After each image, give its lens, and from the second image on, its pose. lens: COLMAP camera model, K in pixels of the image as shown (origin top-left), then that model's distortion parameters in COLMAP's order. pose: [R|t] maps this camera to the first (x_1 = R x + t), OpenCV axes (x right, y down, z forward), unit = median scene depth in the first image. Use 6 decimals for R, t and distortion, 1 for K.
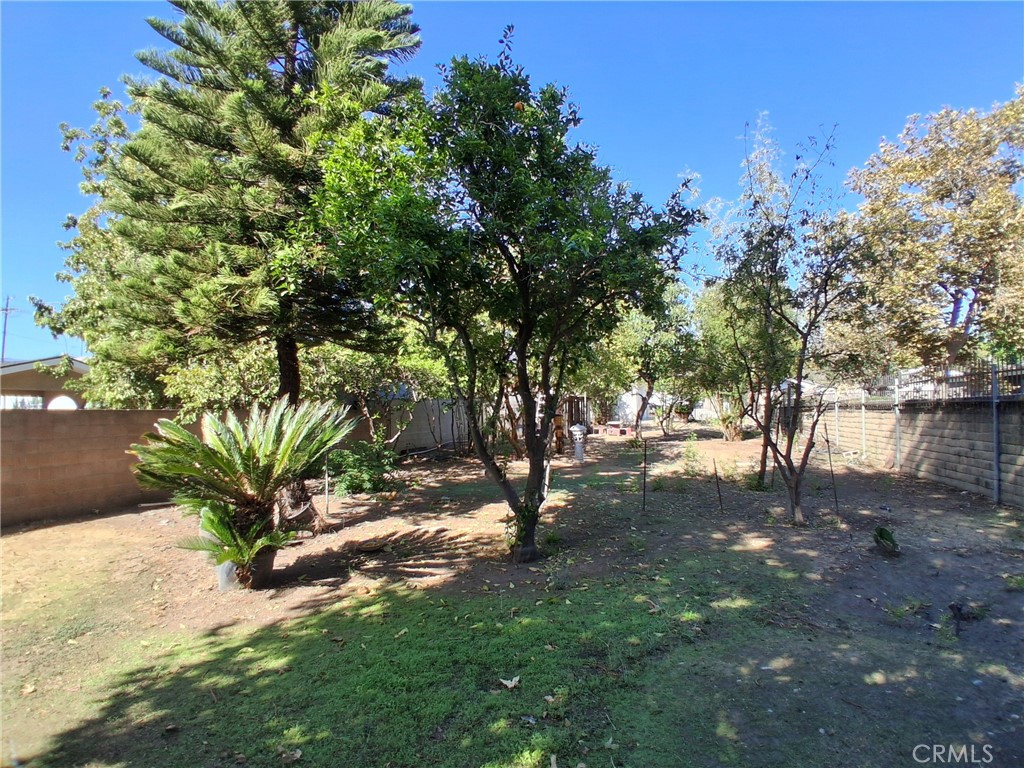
lens RADIAL K [[508.0, 0, 518.4], [0, 508.0, 392.4], [0, 0, 1]] dist [0.022360, -0.057623]
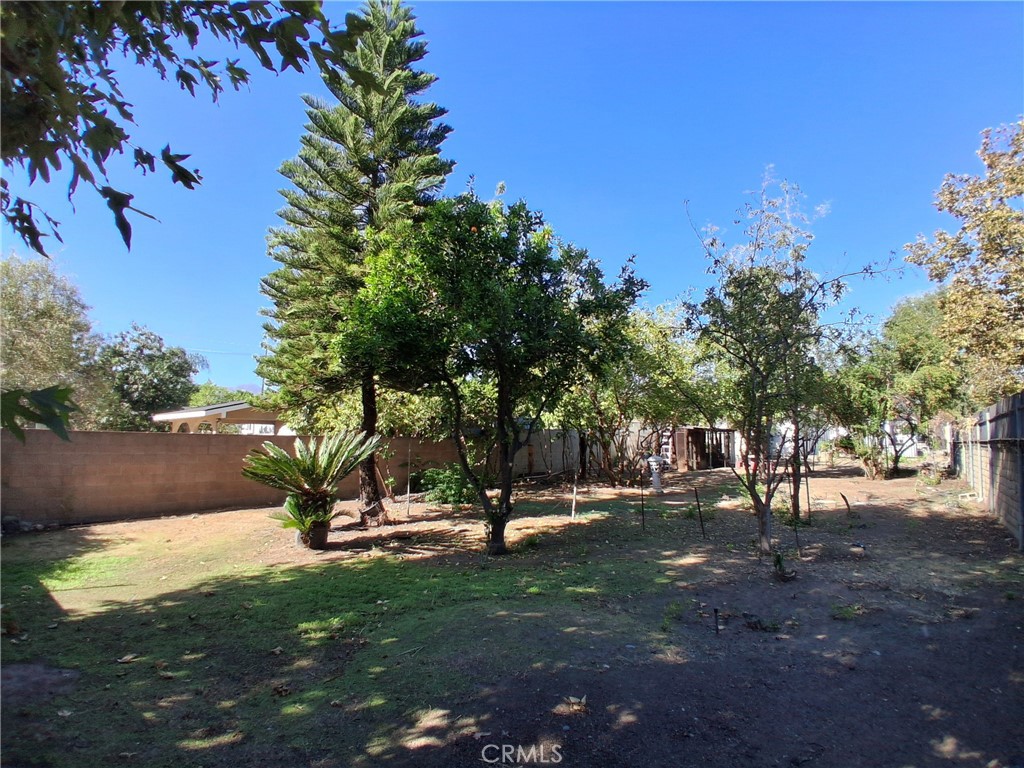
lens RADIAL K [[508.0, 0, 518.4], [0, 508.0, 392.4], [0, 0, 1]] dist [0.022360, -0.057623]
pose [[0.933749, -0.013404, -0.357677, 0.638560], [-0.008102, 0.998251, -0.058560, -0.016548], [0.357836, 0.057578, 0.932008, -0.279949]]
